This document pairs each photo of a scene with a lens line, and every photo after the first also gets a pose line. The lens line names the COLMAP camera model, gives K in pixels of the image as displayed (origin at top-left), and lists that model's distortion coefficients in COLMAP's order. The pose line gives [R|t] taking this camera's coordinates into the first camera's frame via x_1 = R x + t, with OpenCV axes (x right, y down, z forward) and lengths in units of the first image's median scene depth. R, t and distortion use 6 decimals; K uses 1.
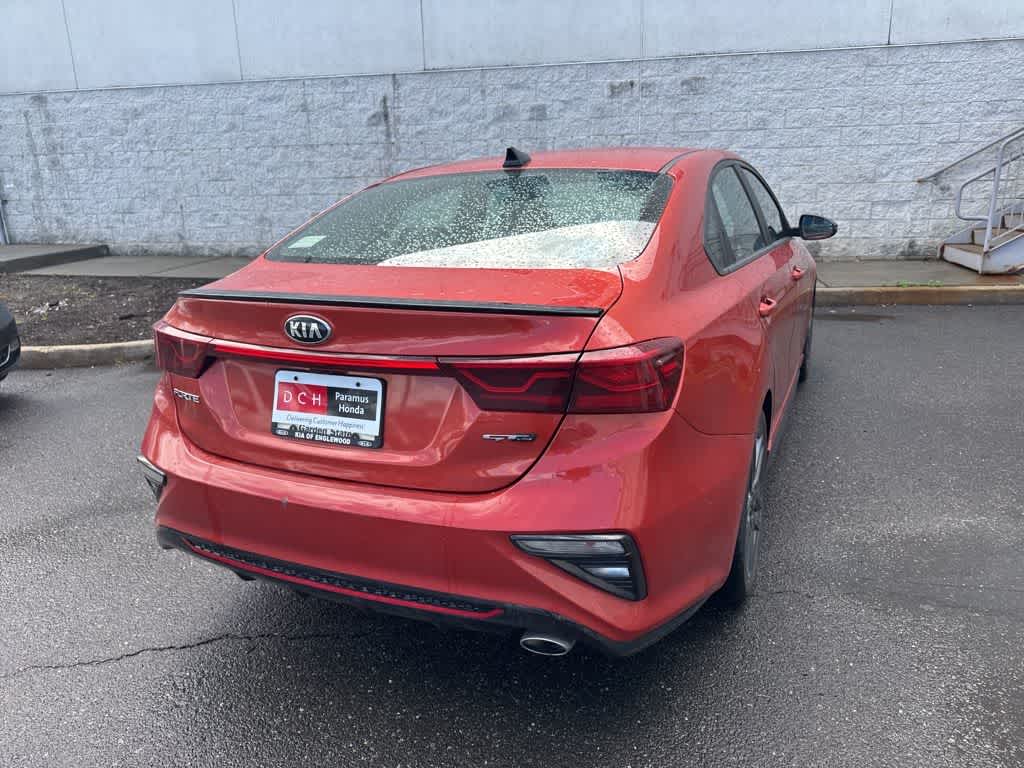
lens RADIAL K [[740.5, 0, 512.0], [0, 740.5, 384.0], [0, 0, 1]] dist [0.006075, -0.004680]
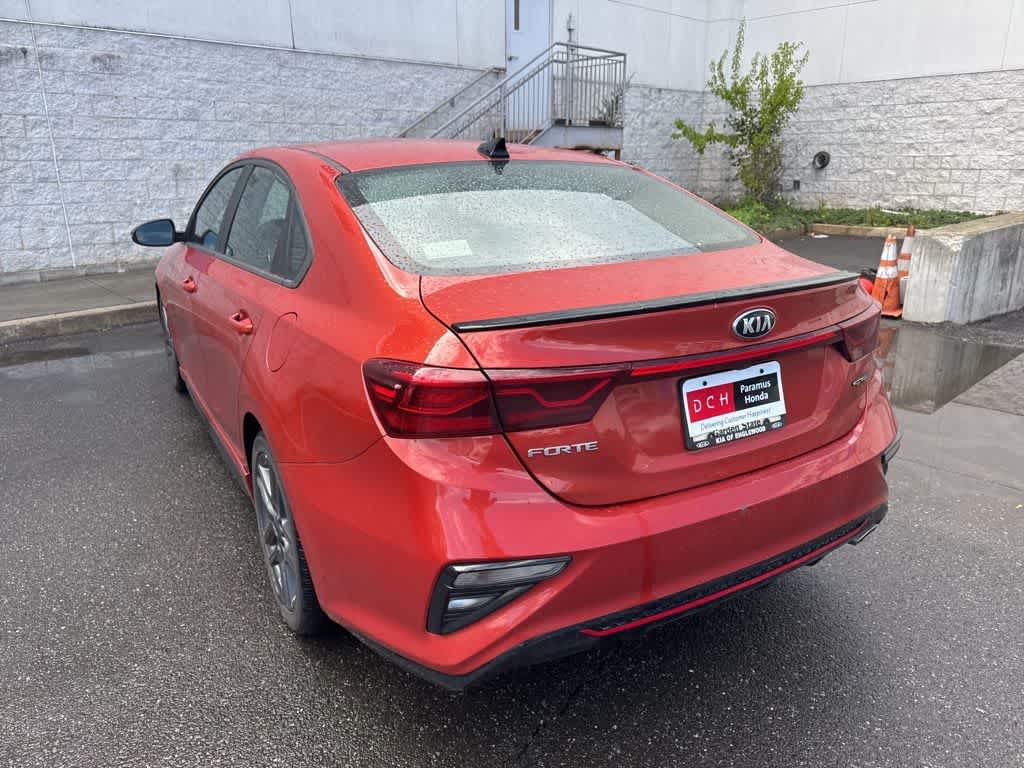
lens RADIAL K [[737.3, 0, 514.3], [0, 737.3, 389.1], [0, 0, 1]] dist [0.009402, -0.005311]
pose [[0.578322, -0.220607, 0.785415, -0.256884], [0.210121, 0.970542, 0.117887, -0.035460], [-0.788284, 0.096856, 0.607640, 0.138876]]
